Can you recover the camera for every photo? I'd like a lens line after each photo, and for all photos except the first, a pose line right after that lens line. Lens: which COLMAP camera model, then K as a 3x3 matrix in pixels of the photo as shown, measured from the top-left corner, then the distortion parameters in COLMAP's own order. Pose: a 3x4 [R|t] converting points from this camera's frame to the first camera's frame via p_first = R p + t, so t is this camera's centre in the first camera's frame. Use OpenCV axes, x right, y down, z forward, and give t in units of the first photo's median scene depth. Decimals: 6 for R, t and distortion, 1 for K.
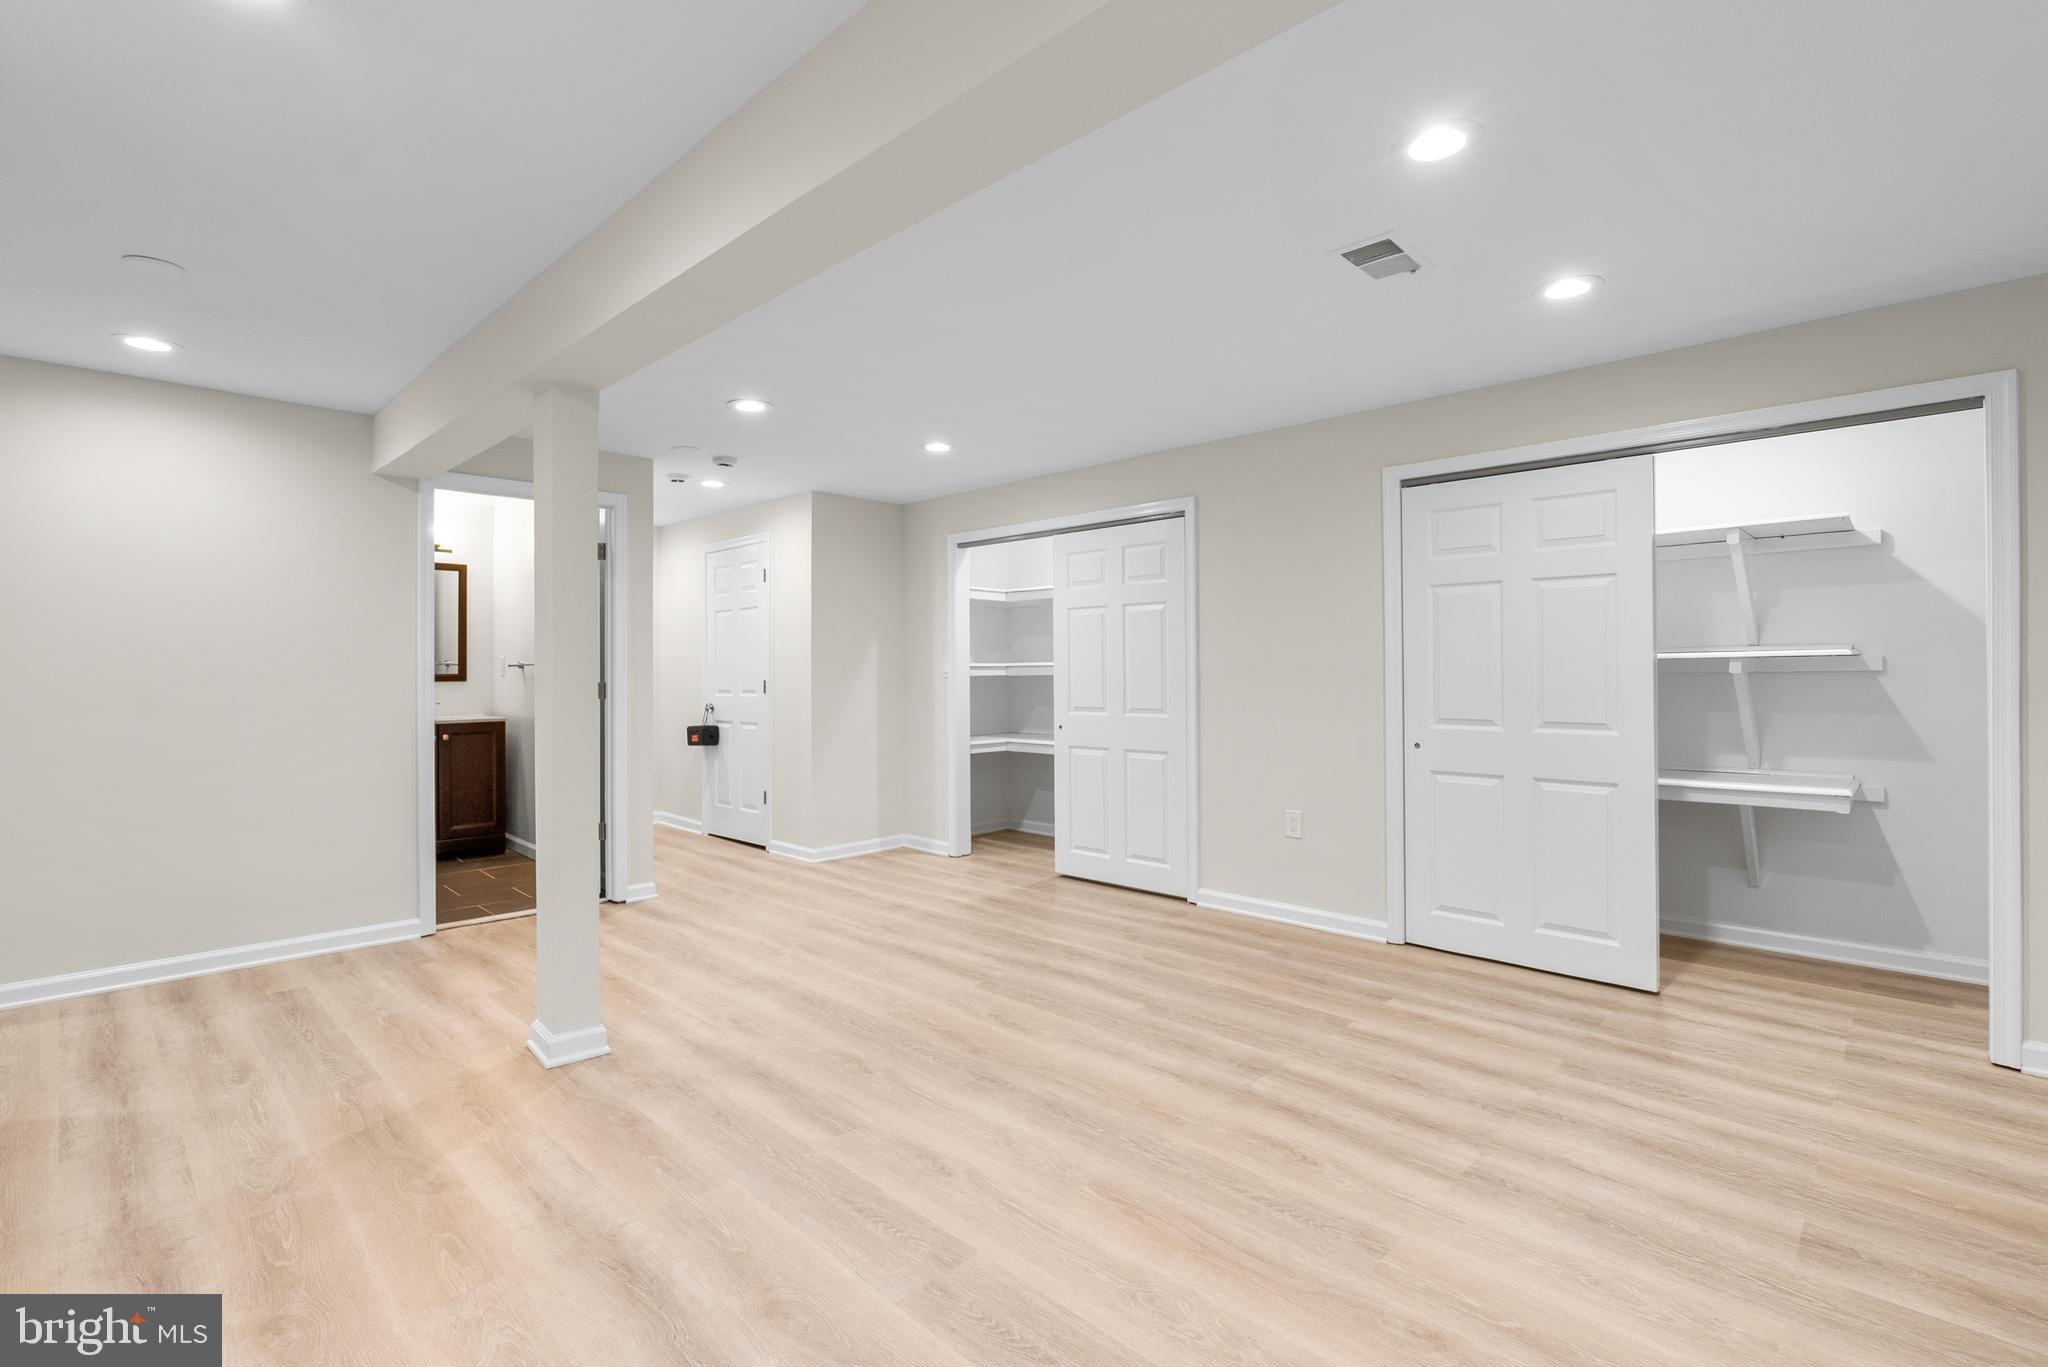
lens RADIAL K [[932.3, 0, 1018.4], [0, 932.3, 676.4], [0, 0, 1]] dist [-0.004137, -0.000087]
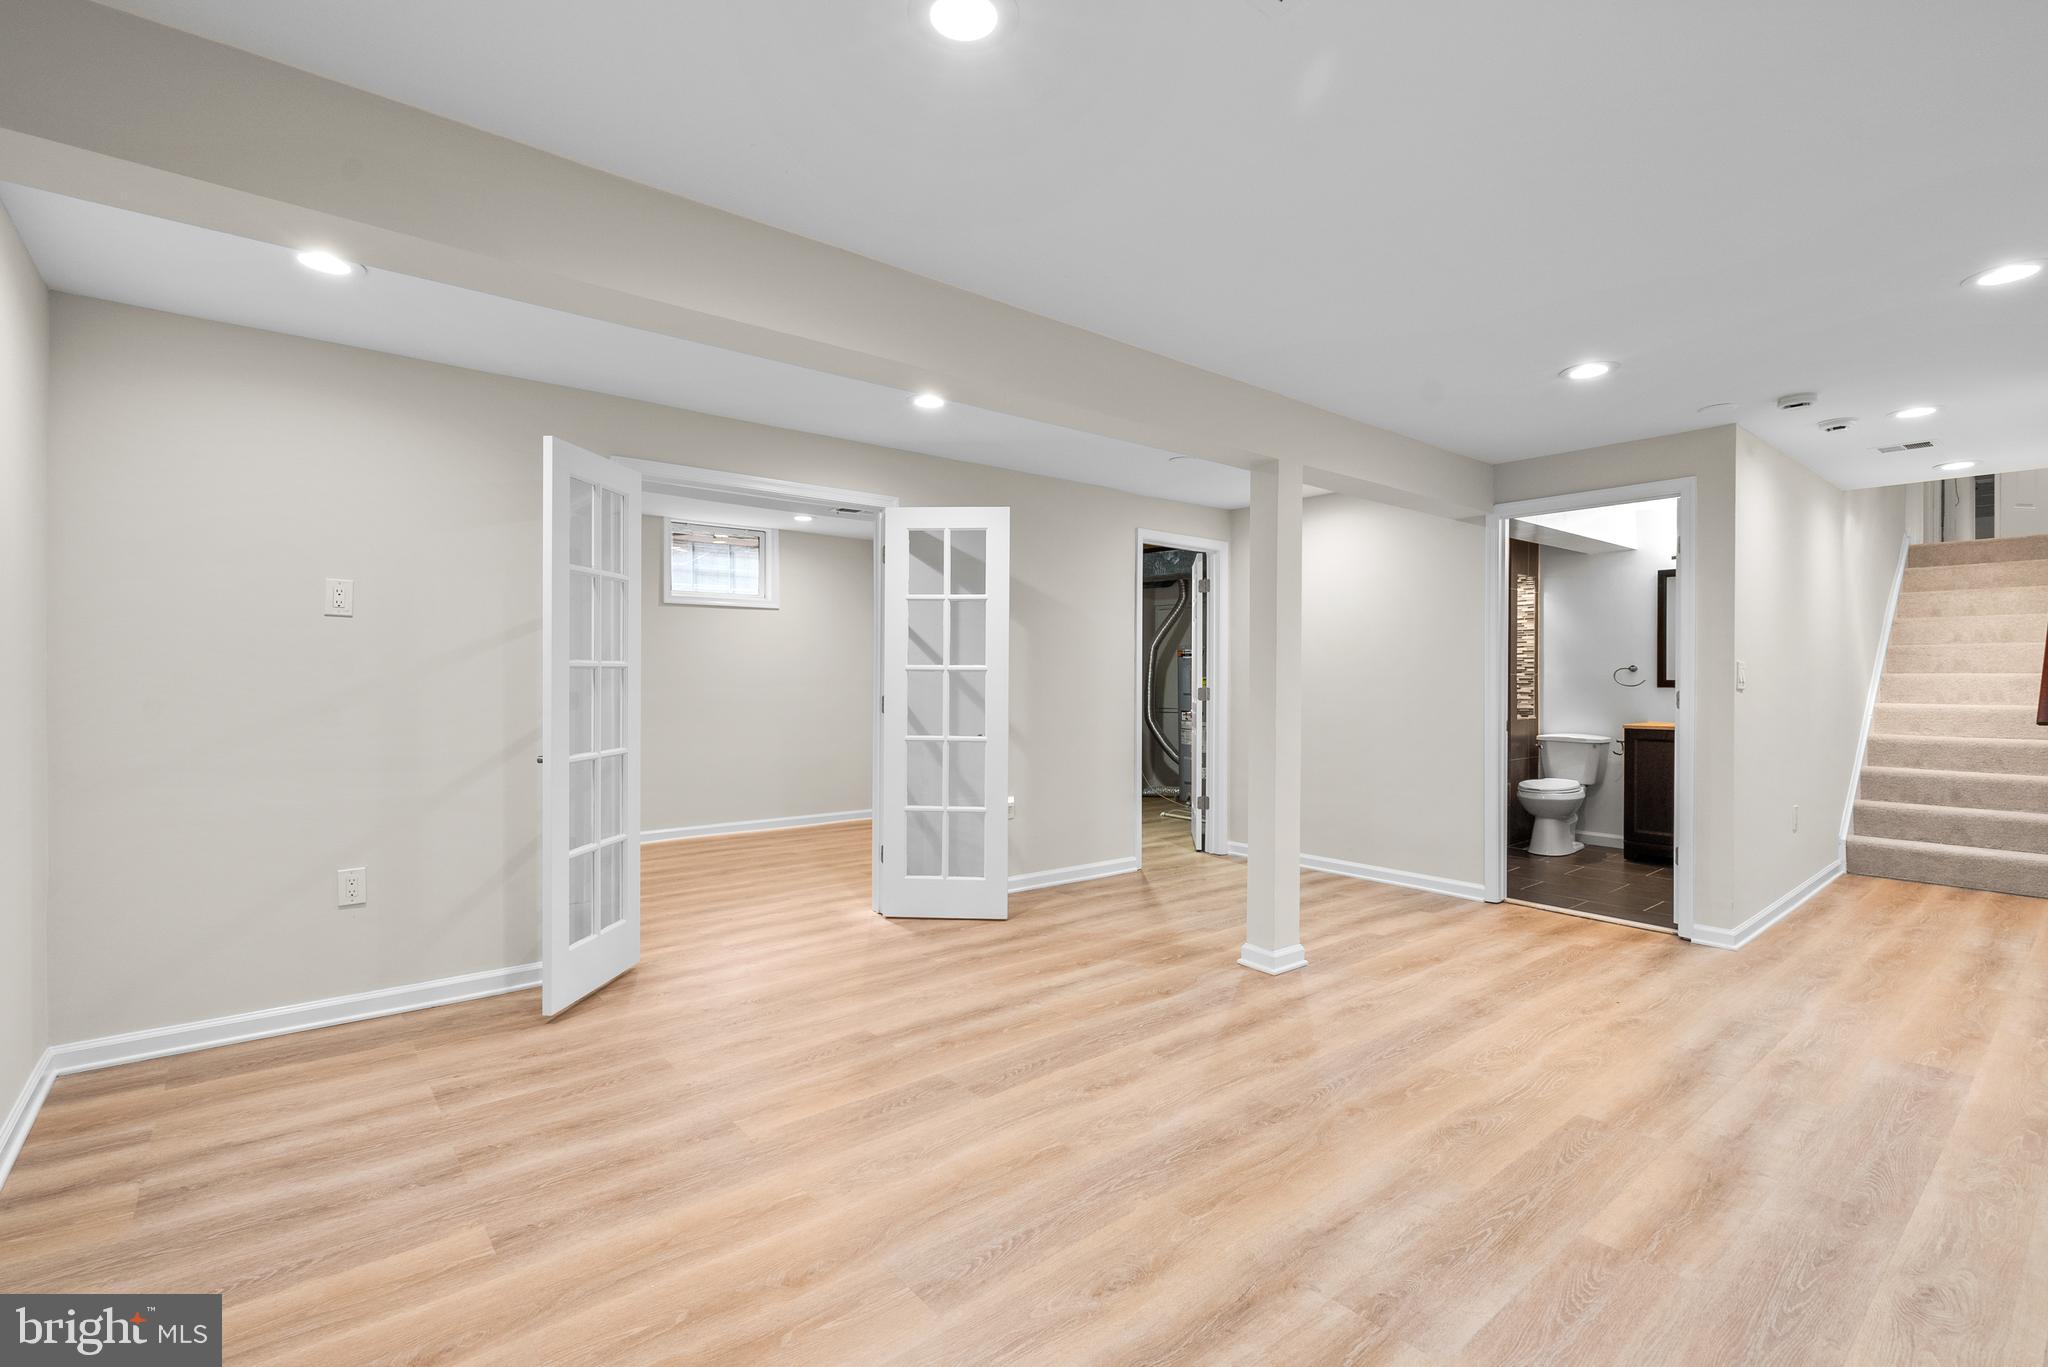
lens RADIAL K [[932.3, 0, 1018.4], [0, 932.3, 676.4], [0, 0, 1]] dist [-0.004137, -0.000087]
pose [[-0.114892, 0.000185, -0.993378, 0.886055], [-0.006148, 0.999981, 0.000897, -0.004313], [0.993359, 0.006211, -0.114889, 0.809881]]
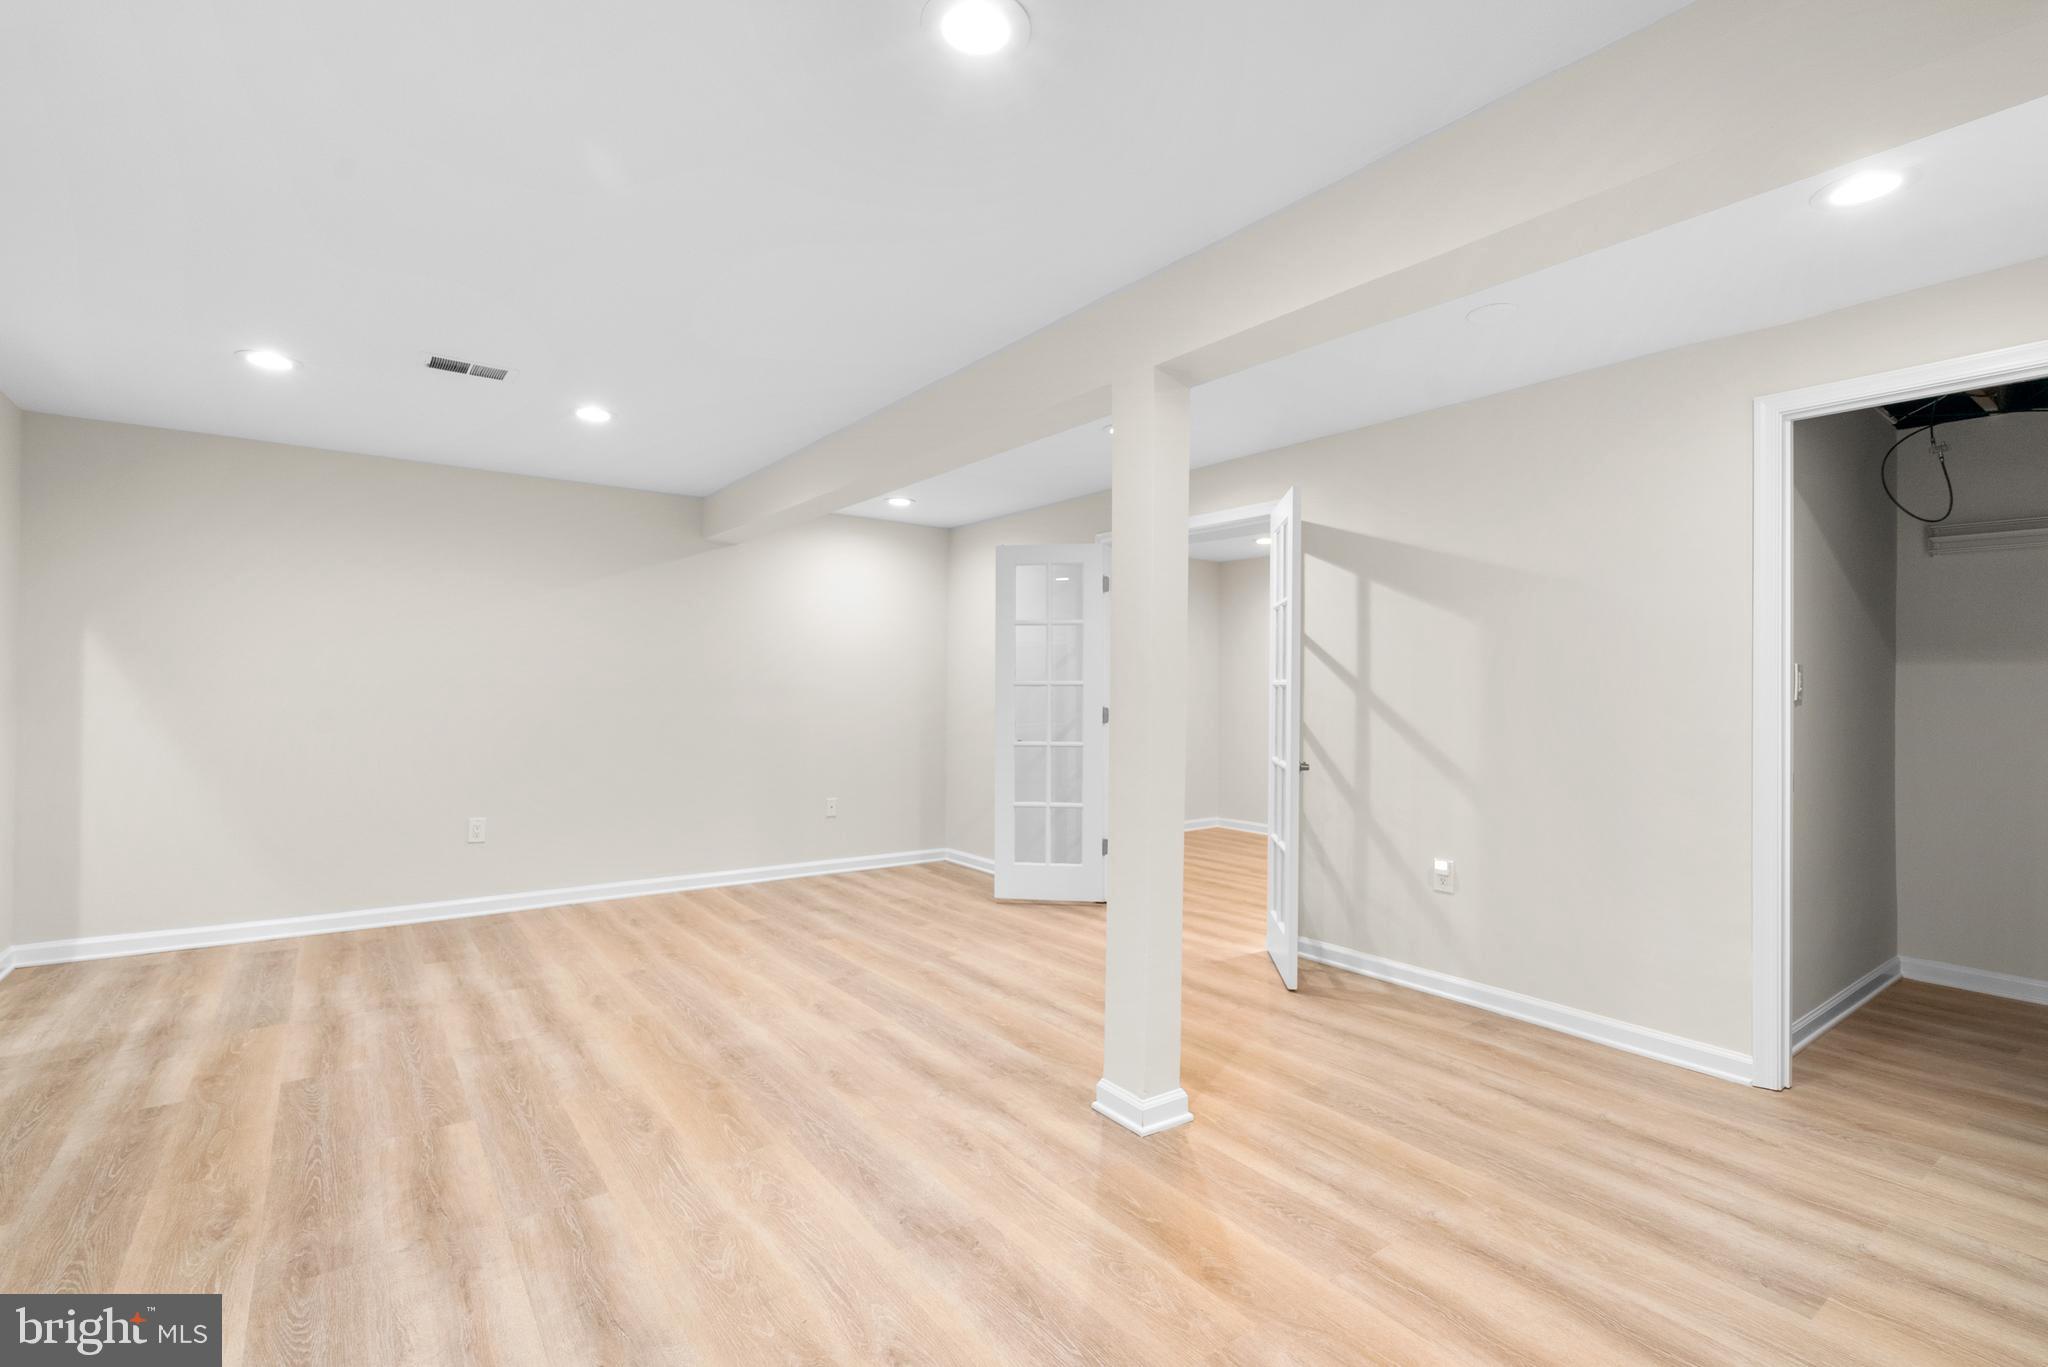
lens RADIAL K [[932.3, 0, 1018.4], [0, 932.3, 676.4], [0, 0, 1]] dist [-0.004137, -0.000087]
pose [[-0.985628, -0.002596, 0.168912, -0.529911], [-0.004635, 0.999921, -0.011676, -0.009848], [-0.168869, -0.012291, -0.985562, 1.957158]]
